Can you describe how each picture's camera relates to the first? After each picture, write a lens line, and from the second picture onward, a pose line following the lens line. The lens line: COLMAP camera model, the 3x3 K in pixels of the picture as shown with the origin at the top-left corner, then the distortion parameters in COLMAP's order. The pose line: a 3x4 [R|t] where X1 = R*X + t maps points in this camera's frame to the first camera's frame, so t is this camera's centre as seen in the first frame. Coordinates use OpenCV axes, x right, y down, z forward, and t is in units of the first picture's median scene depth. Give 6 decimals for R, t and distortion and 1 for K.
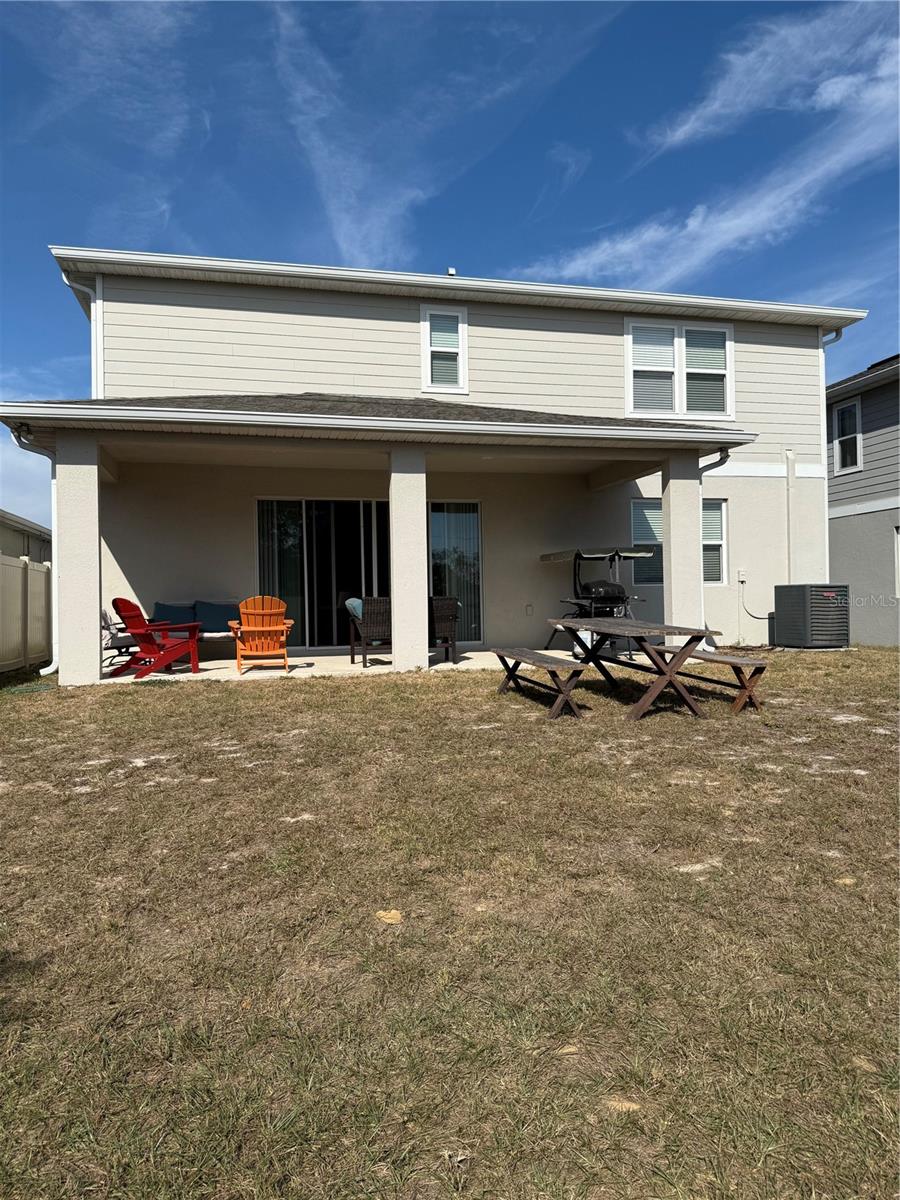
lens RADIAL K [[838.2, 0, 451.1], [0, 838.2, 599.4], [0, 0, 1]] dist [0.031594, -0.019738]
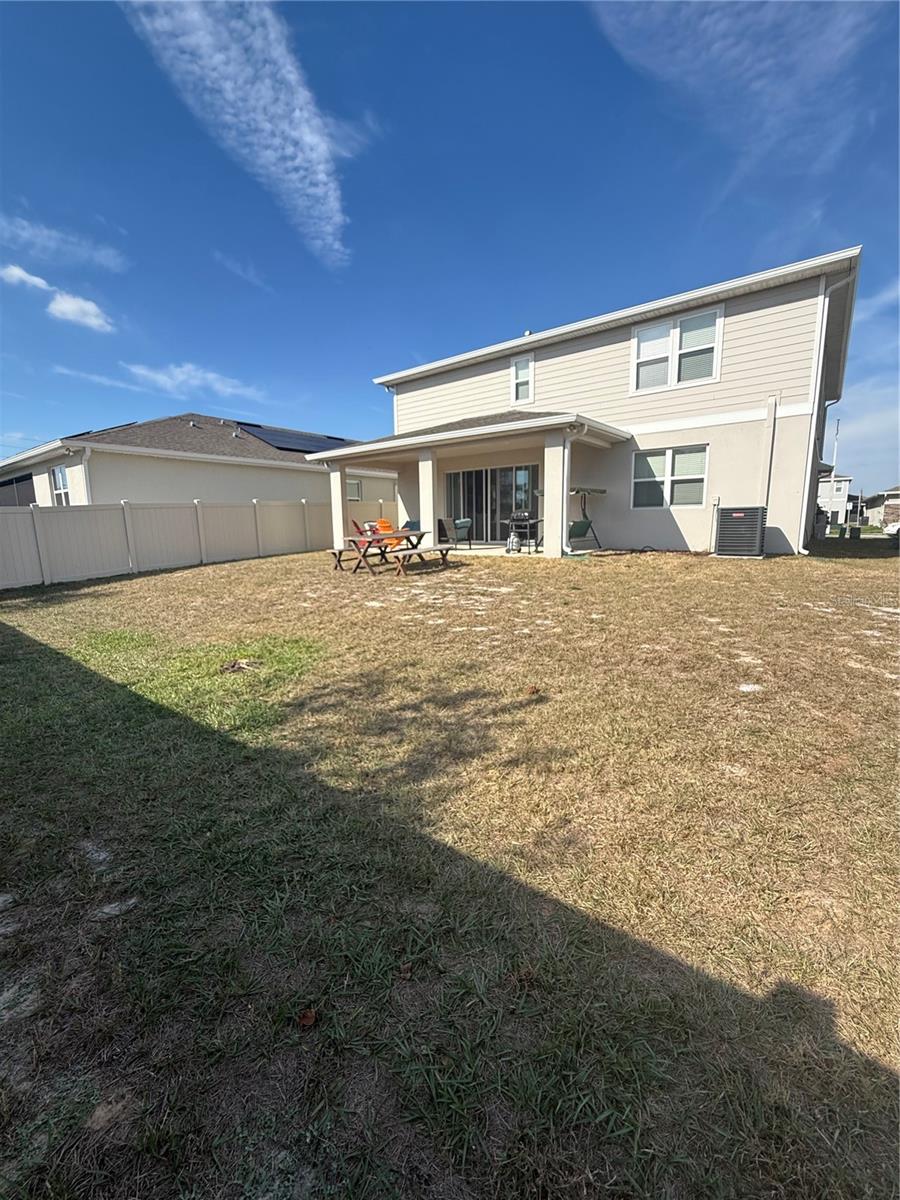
lens RADIAL K [[482.4, 0, 450.4], [0, 482.4, 602.6], [0, 0, 1]] dist [-0.001532, -0.000025]
pose [[0.618828, 0.136663, -0.773547, 0.724883], [0.005372, 0.983990, 0.178140, -0.007075], [0.785508, -0.114394, 0.608187, 0.167497]]
